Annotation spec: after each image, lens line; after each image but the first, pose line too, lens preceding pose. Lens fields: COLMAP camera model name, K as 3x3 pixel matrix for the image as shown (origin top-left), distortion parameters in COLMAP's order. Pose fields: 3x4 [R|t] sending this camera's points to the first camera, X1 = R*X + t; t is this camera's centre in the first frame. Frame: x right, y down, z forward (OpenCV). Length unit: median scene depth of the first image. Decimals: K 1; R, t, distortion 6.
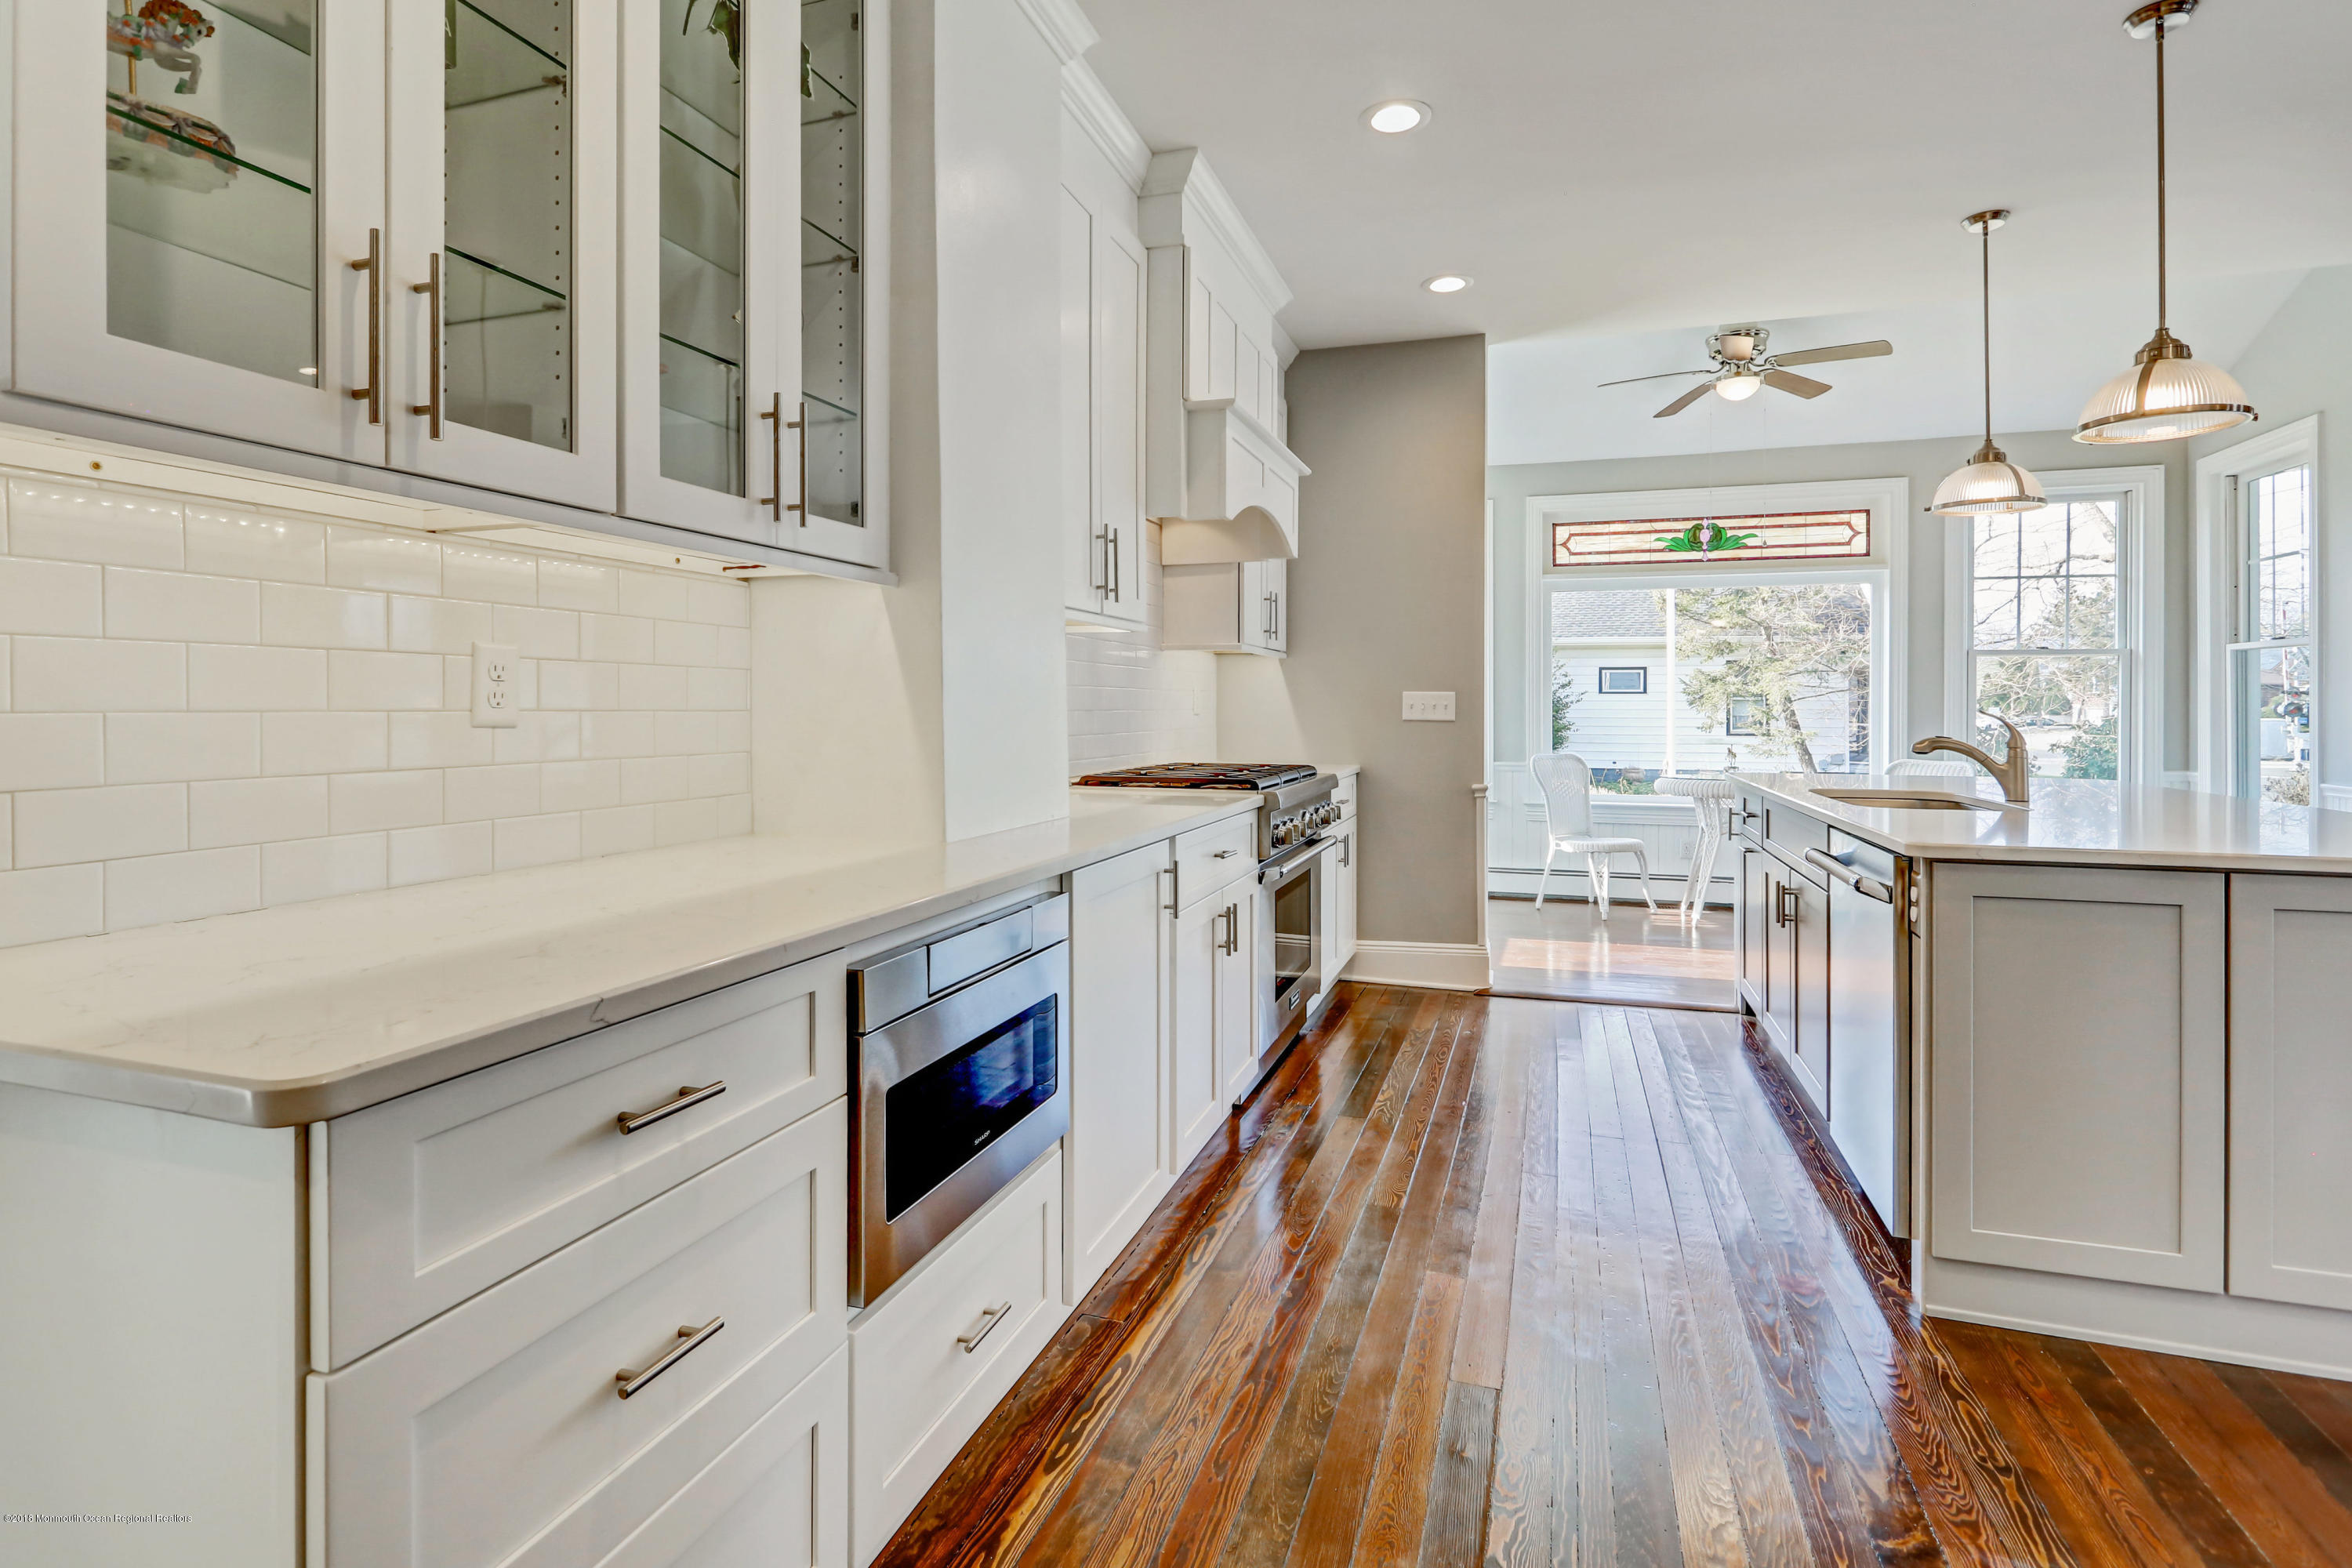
lens RADIAL K [[1164.7, 0, 1160.3], [0, 1164.7, 704.4], [0, 0, 1]] dist [-0.004007, -0.000070]
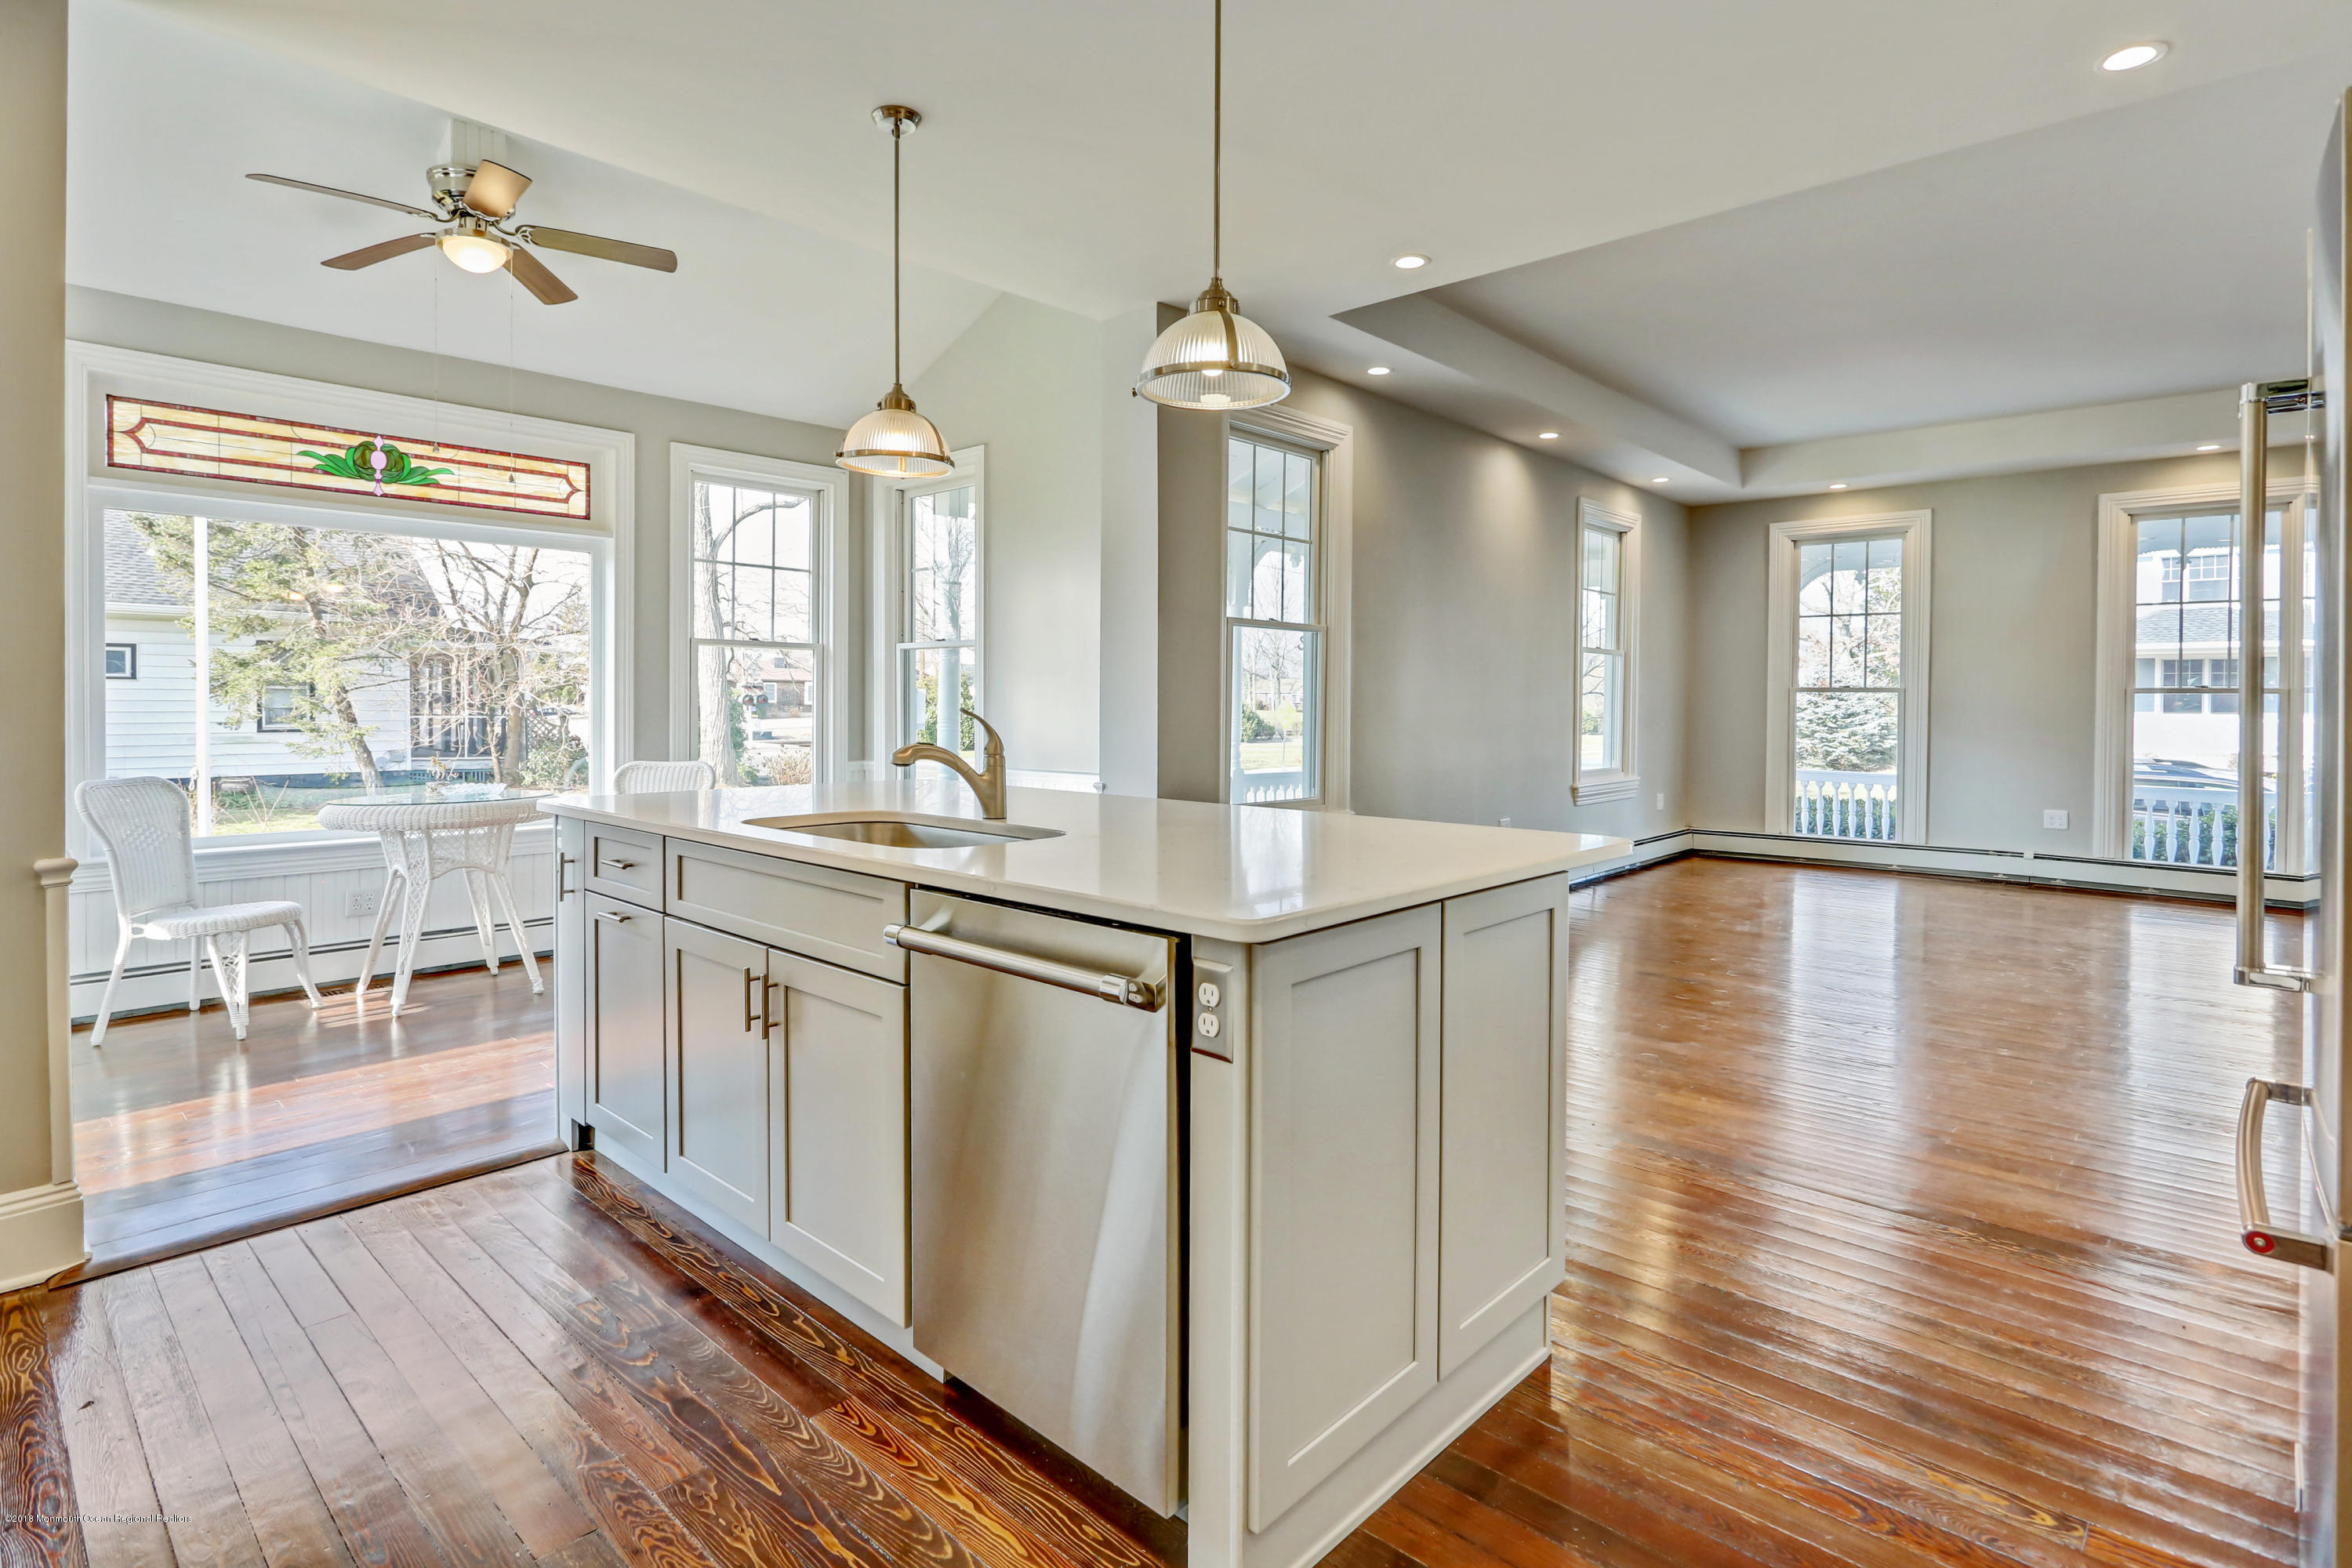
lens RADIAL K [[1164.7, 0, 1178.3], [0, 1164.7, 713.2], [0, 0, 1]] dist [-0.004007, -0.000070]
pose [[0.405638, -0.011315, 0.913964, 0.013369], [-0.003321, 0.999899, 0.013853, -0.001144], [-0.914028, -0.008655, 0.405559, 0.267491]]
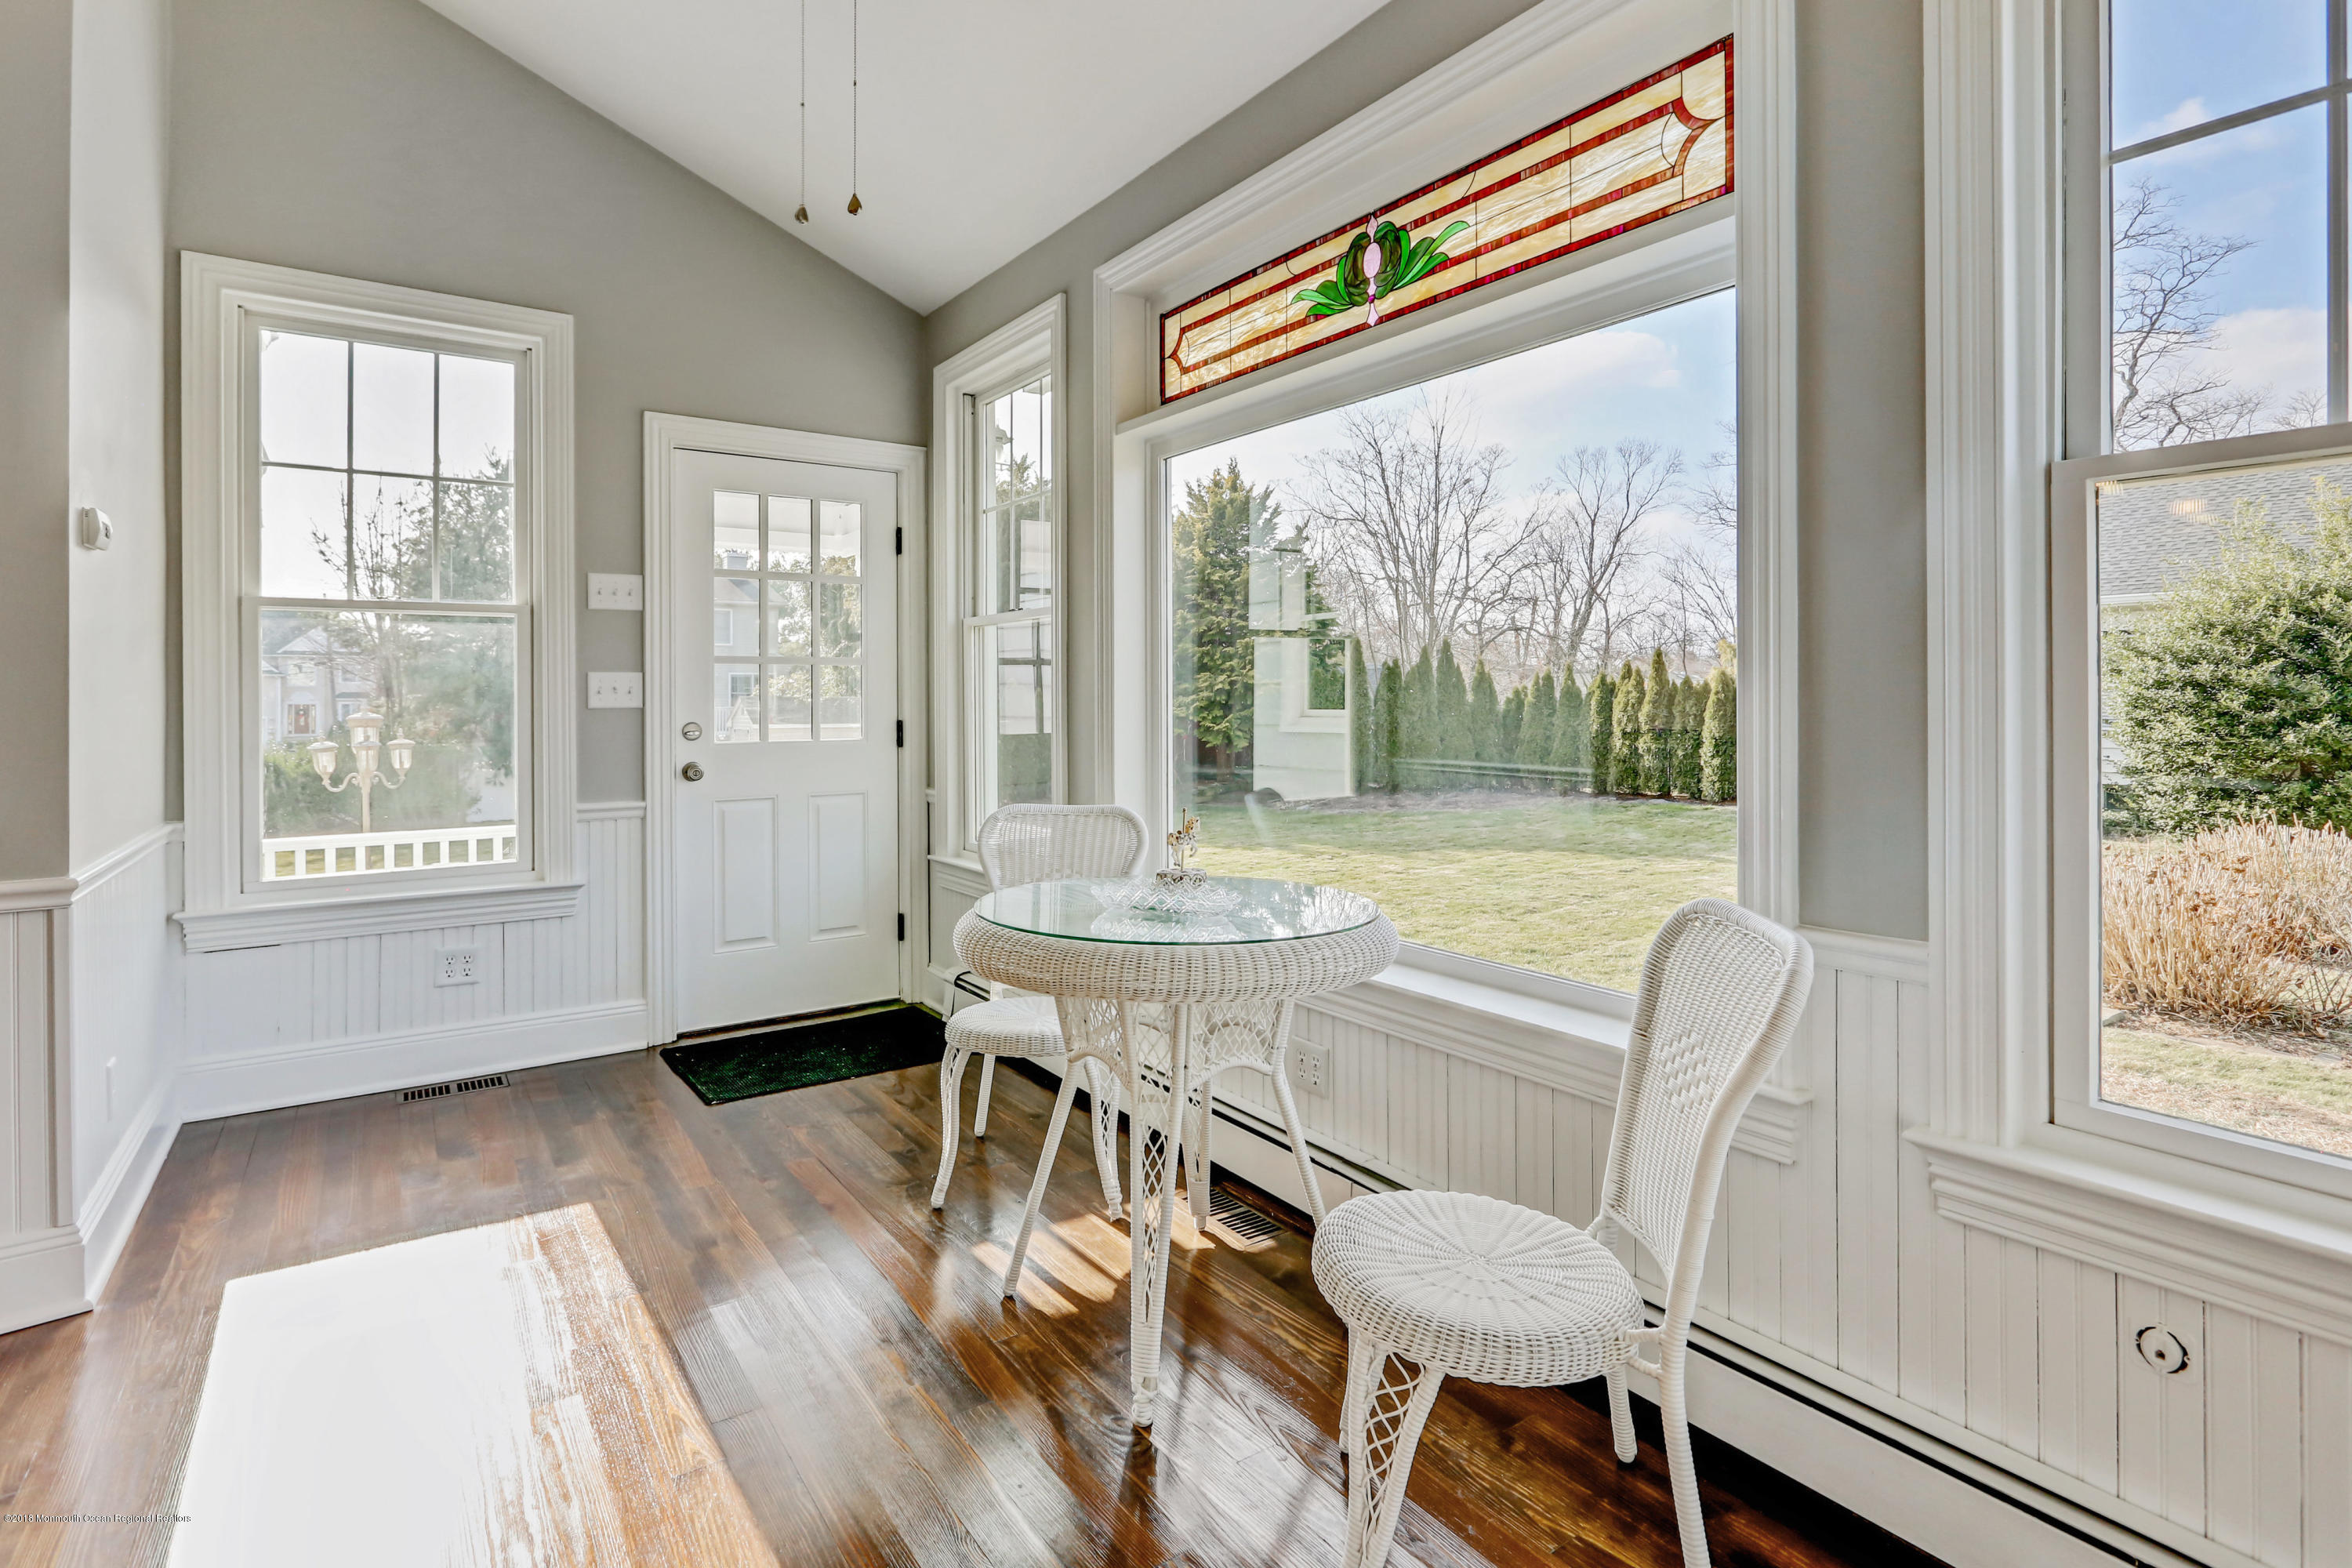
lens RADIAL K [[1164.7, 0, 1172.6], [0, 1164.7, 699.9], [0, 0, 1]] dist [-0.004007, -0.000070]
pose [[0.797436, -0.007319, -0.603359, 0.667955], [0.005543, 0.999973, -0.004805, 0.003384], [0.603378, 0.000487, 0.797455, 0.669472]]
